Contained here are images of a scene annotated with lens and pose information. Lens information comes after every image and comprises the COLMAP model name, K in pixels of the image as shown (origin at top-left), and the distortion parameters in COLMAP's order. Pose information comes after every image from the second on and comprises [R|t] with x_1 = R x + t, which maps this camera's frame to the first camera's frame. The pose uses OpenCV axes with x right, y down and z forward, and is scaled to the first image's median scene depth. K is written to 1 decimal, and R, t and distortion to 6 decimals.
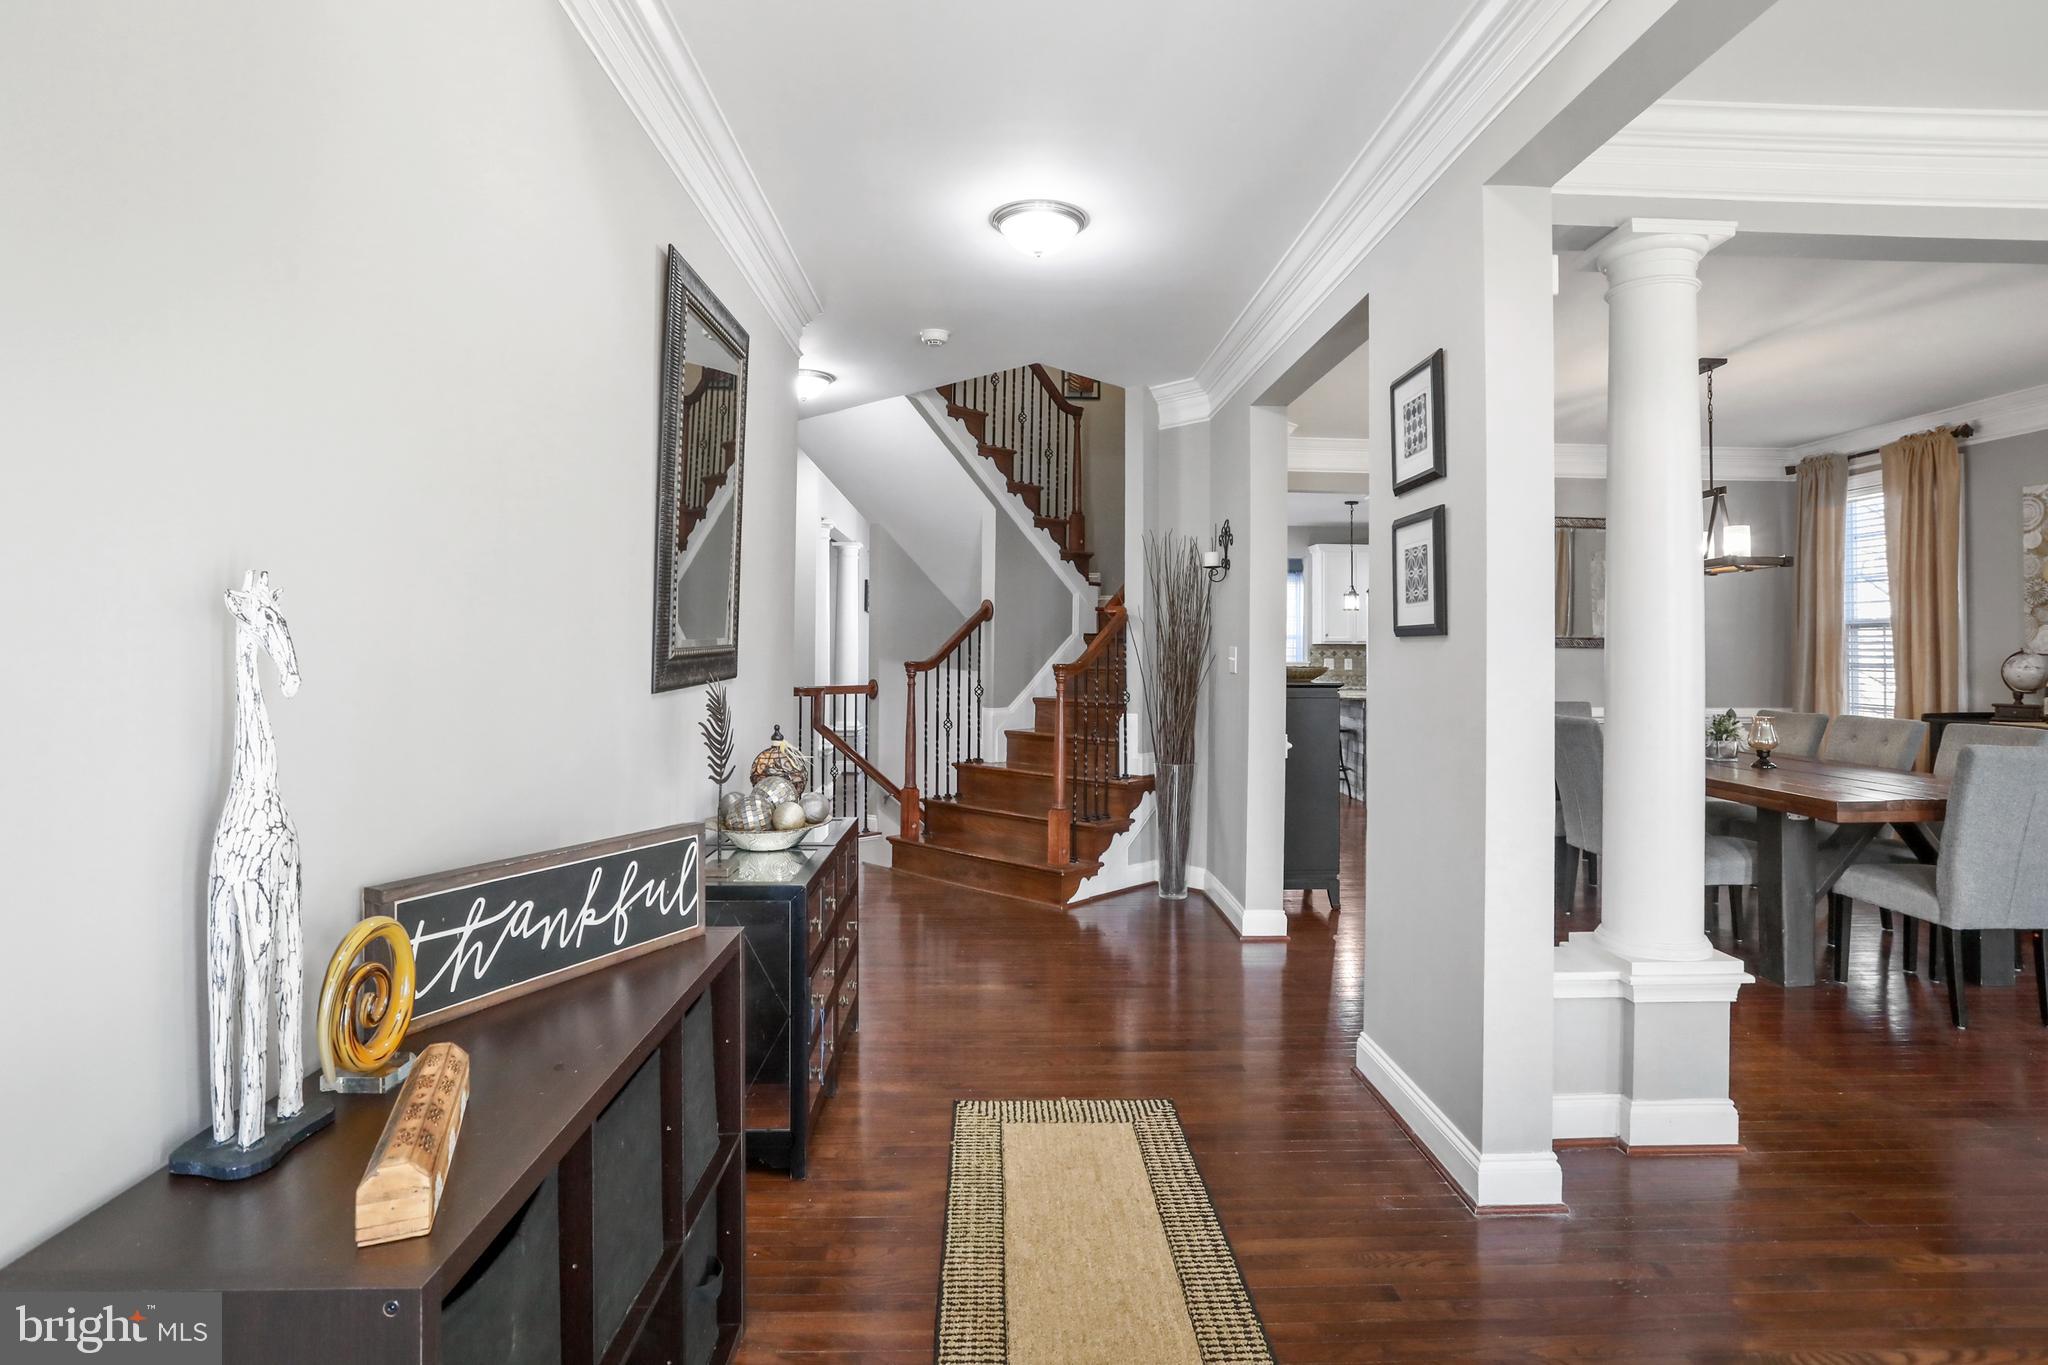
lens RADIAL K [[1051.9, 0, 1022.7], [0, 1051.9, 628.8], [0, 0, 1]] dist [-0.051894, 0.024077]
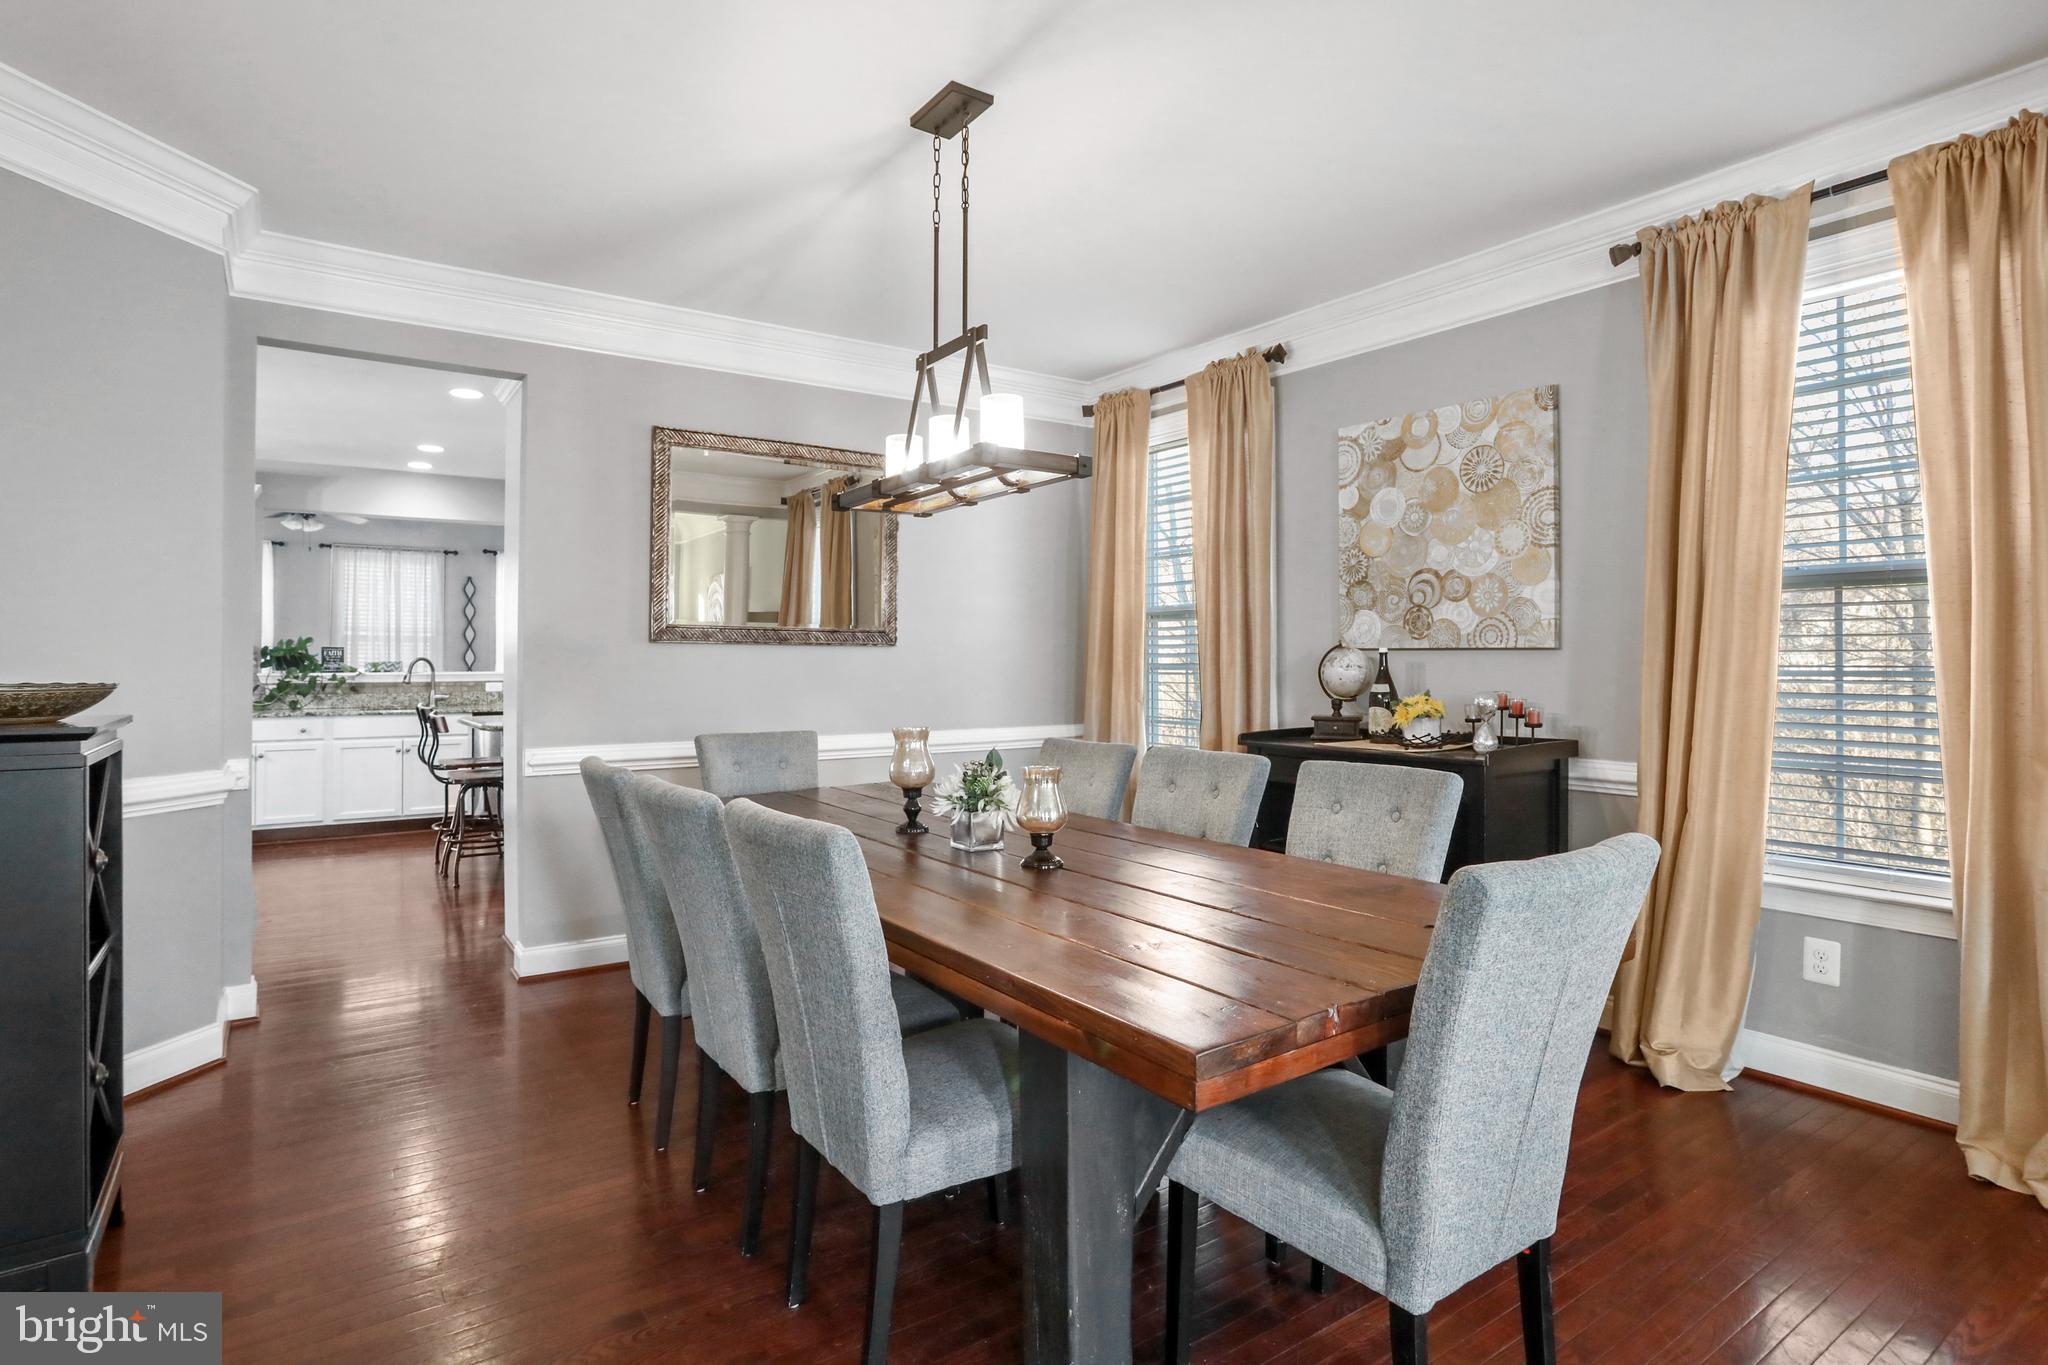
lens RADIAL K [[1066.3, 0, 1010.7], [0, 1066.3, 664.1], [0, 0, 1]] dist [-0.073093, 0.043251]
pose [[0.841472, -0.009980, 0.540209, 0.399964], [-0.003757, 0.999697, 0.024321, 0.020279], [-0.540288, -0.022495, 0.841180, 0.536962]]
